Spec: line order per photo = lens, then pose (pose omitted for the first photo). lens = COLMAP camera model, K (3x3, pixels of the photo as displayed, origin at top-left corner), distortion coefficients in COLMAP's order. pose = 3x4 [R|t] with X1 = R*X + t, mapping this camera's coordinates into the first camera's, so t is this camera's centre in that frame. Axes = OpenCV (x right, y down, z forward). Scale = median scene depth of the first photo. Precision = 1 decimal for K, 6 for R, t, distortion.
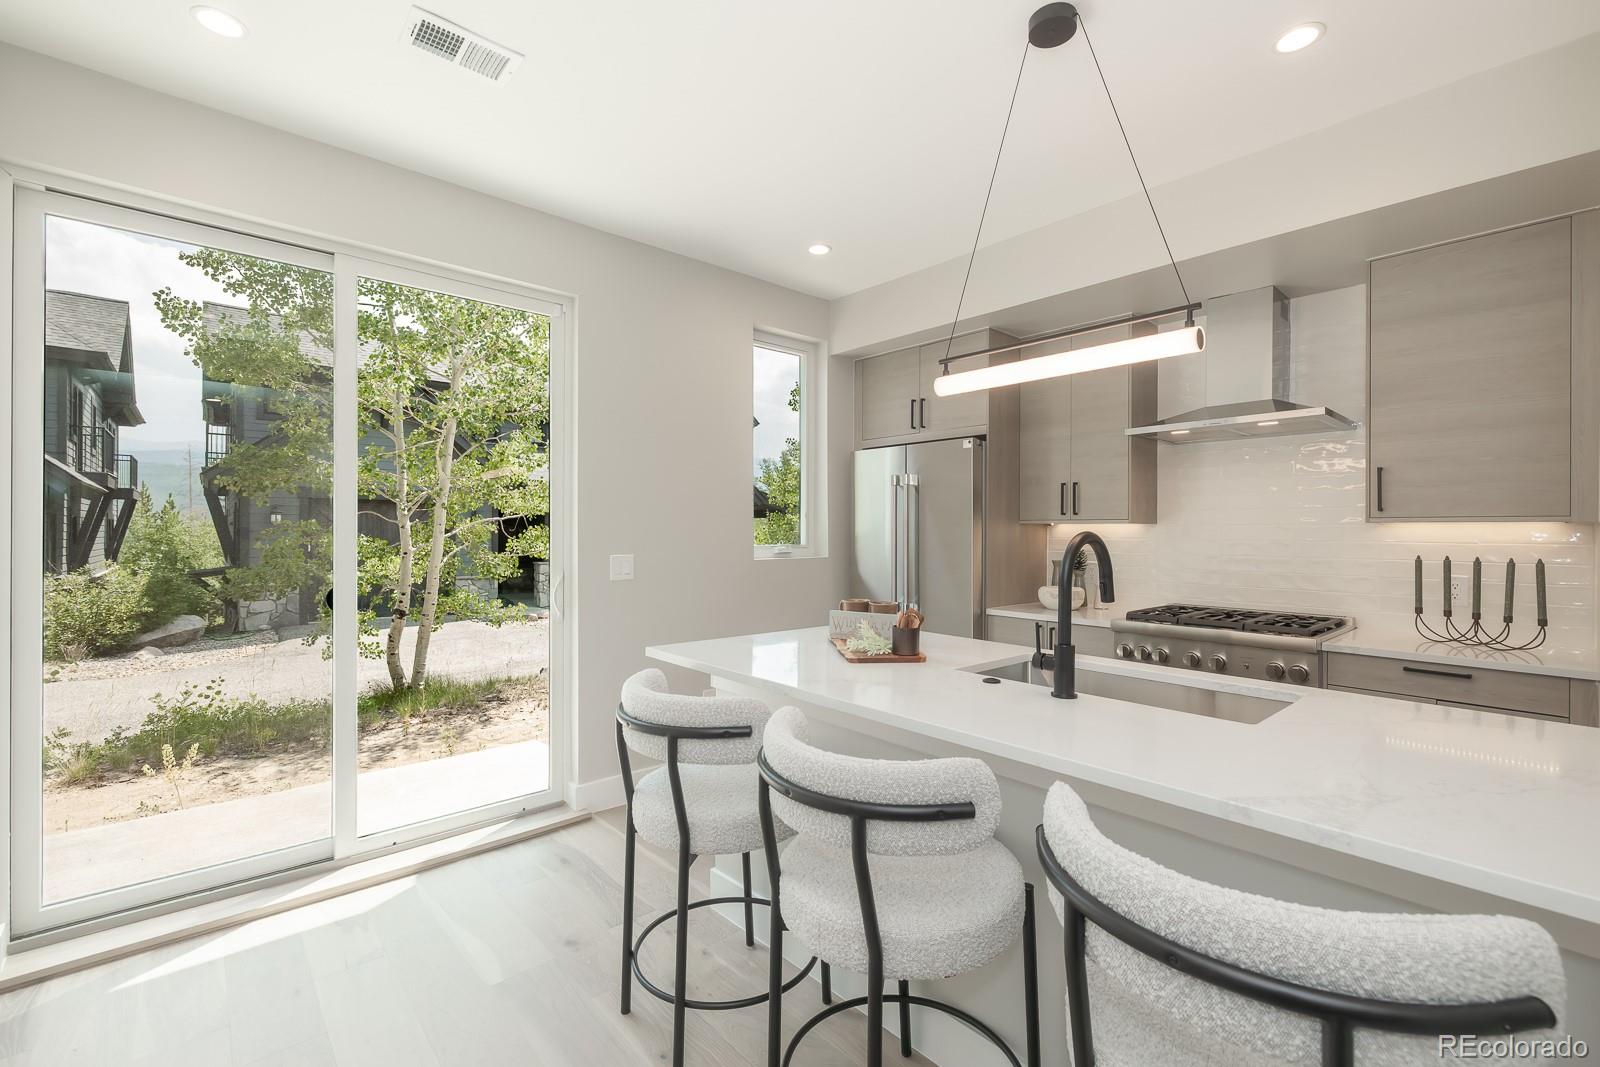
lens RADIAL K [[684.0, 0, 800.0], [0, 684.0, 533.5], [0, 0, 1]] dist [-0.000202, -0.000030]
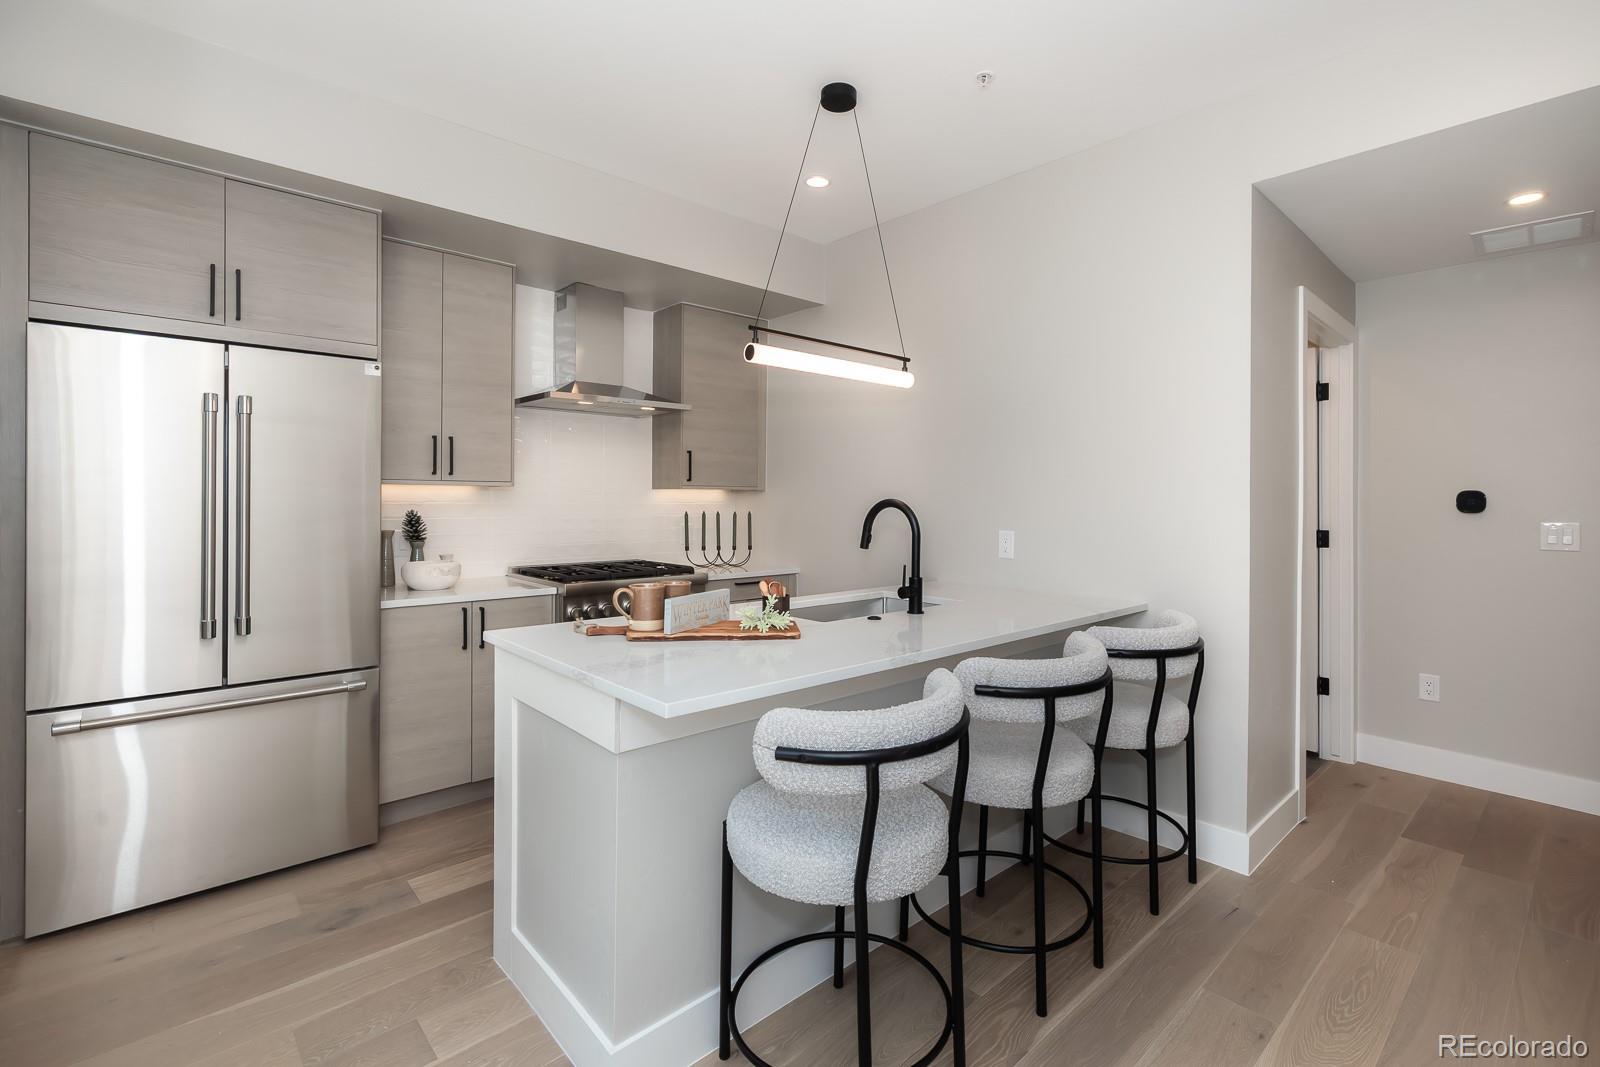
lens RADIAL K [[730.3, 0, 808.7], [0, 730.3, 497.3], [0, 0, 1]] dist [-0.000299, 0.000140]
pose [[0.004139, -0.002755, 0.999988, -0.950940], [-0.008663, 0.999959, 0.002791, -0.007062], [-0.999954, -0.008674, 0.004115, 1.006882]]
